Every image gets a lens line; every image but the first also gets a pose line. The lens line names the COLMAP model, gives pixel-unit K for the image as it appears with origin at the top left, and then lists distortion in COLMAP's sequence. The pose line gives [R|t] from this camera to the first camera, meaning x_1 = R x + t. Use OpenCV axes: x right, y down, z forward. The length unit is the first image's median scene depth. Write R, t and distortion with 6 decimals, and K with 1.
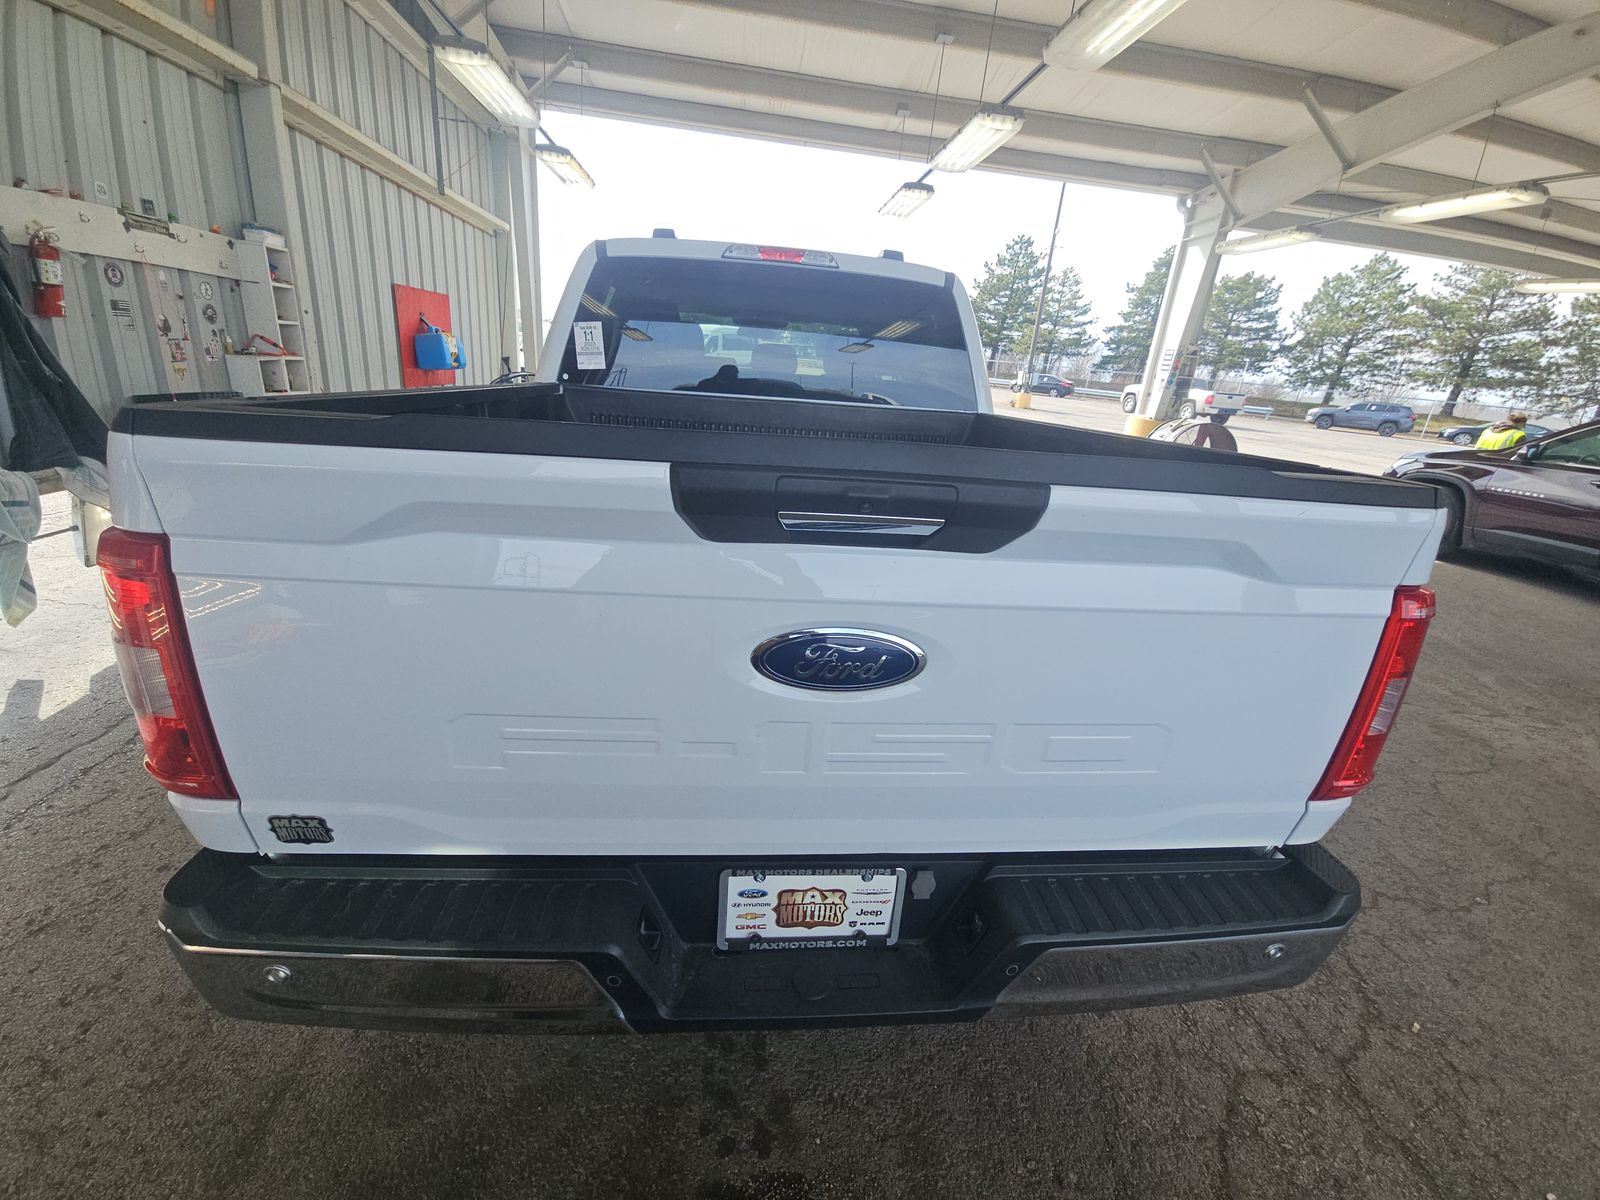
lens RADIAL K [[641.6, 0, 800.0], [0, 641.6, 600.0], [0, 0, 1]] dist [0.007775, -0.008985]
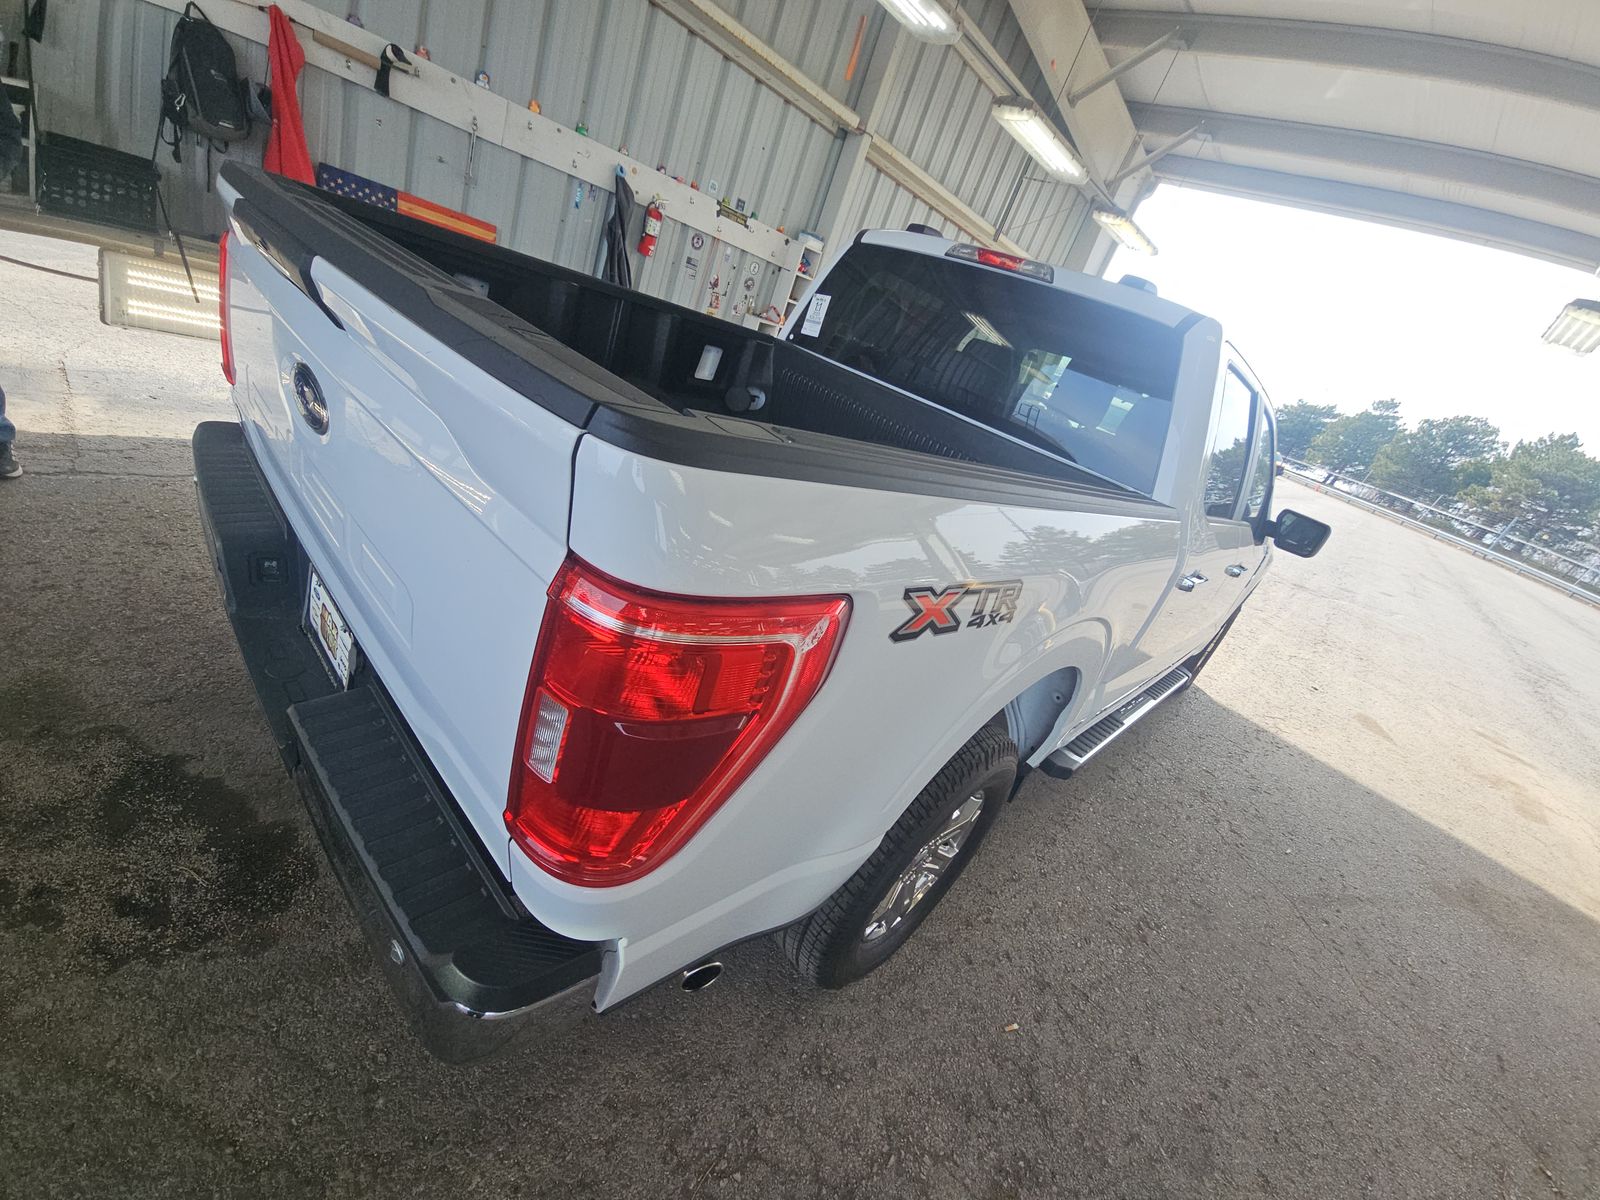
lens RADIAL K [[645.3, 0, 800.5], [0, 645.3, 593.4], [0, 0, 1]] dist [0.027942, -0.018005]
pose [[0.632991, 0.437326, -0.638803, 0.195547], [-0.508160, 0.857223, 0.083320, -0.018933], [0.584034, 0.271873, 0.764846, 0.079913]]
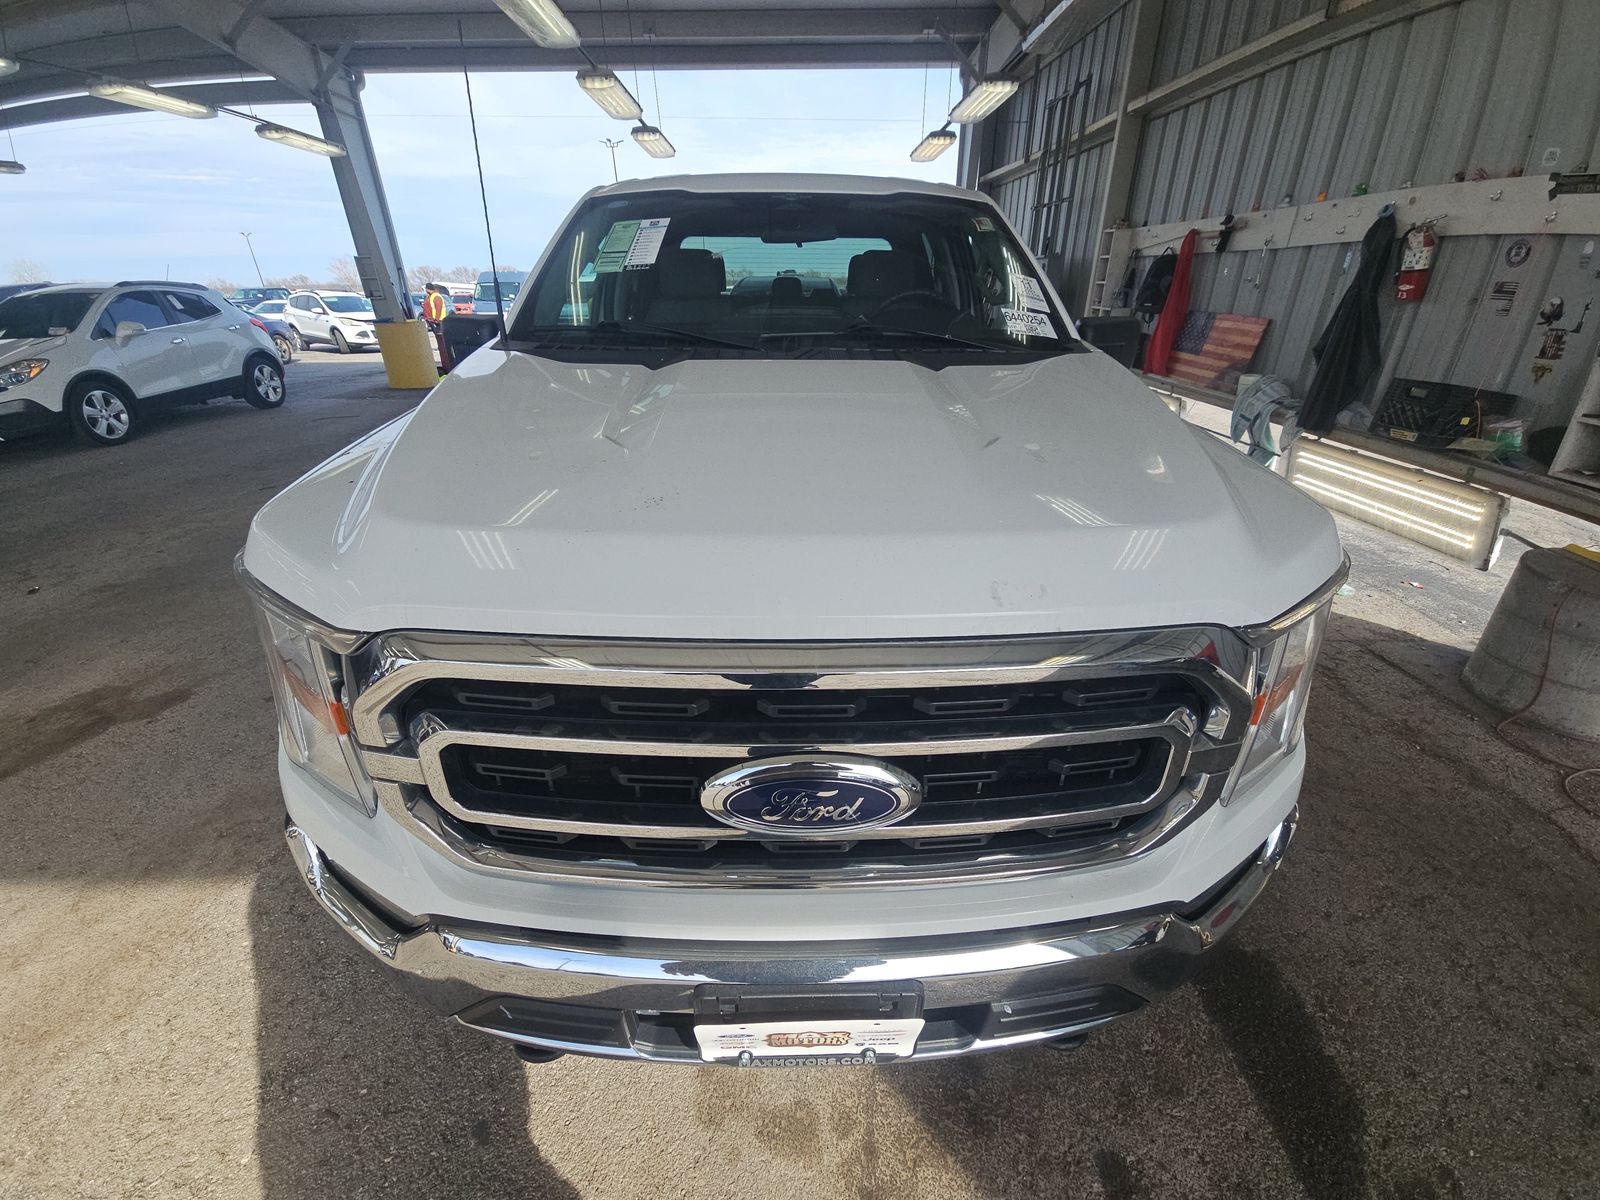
lens RADIAL K [[639.5, 0, 799.5], [0, 639.5, 628.6], [0, 0, 1]] dist [0.003020, -0.014143]
pose [[-0.994184, -0.105033, 0.023777, -0.066089], [-0.052898, 0.668611, 0.741729, -0.328823], [-0.093803, 0.736158, -0.670278, 0.908899]]
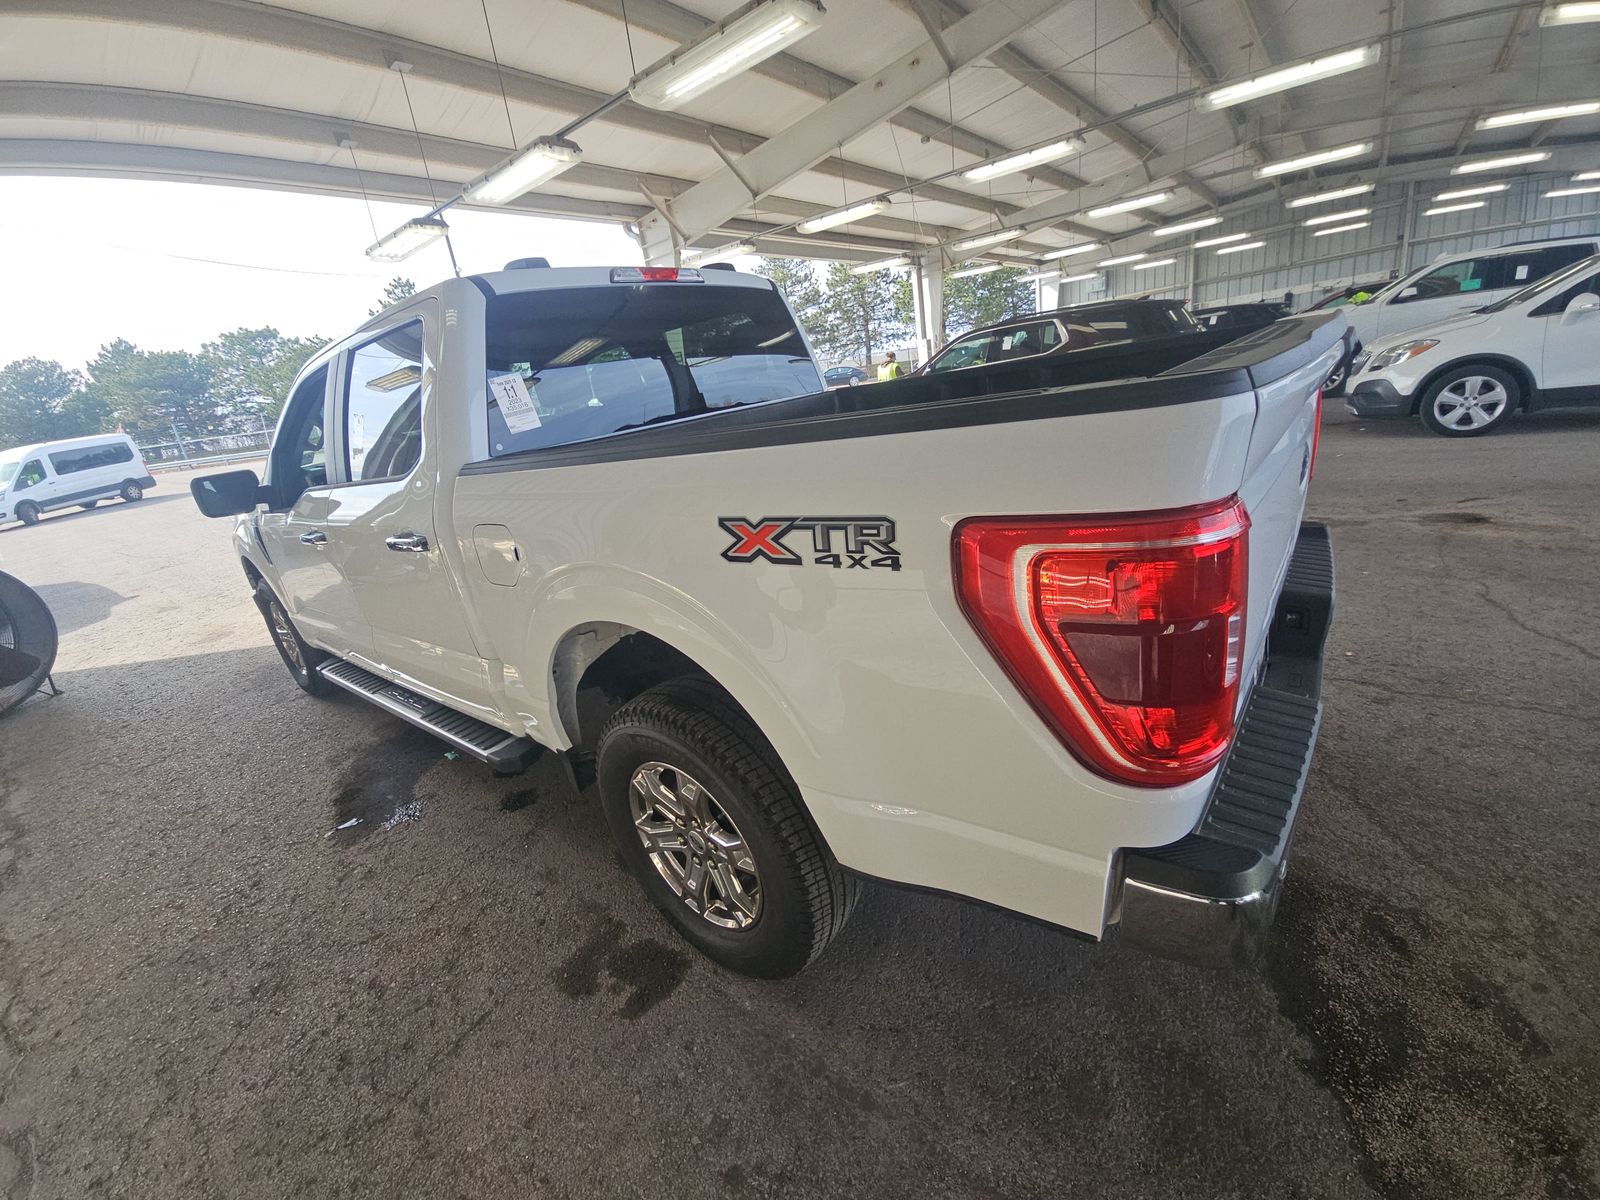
lens RADIAL K [[633.4, 0, 809.6], [0, 633.4, 602.6], [0, 0, 1]] dist [-0.010686, 0.000287]
pose [[0.668420, -0.407675, 0.622106, -0.220496], [0.426410, 0.895345, 0.128577, -0.038006], [-0.609417, 0.179328, 0.772303, 0.067967]]
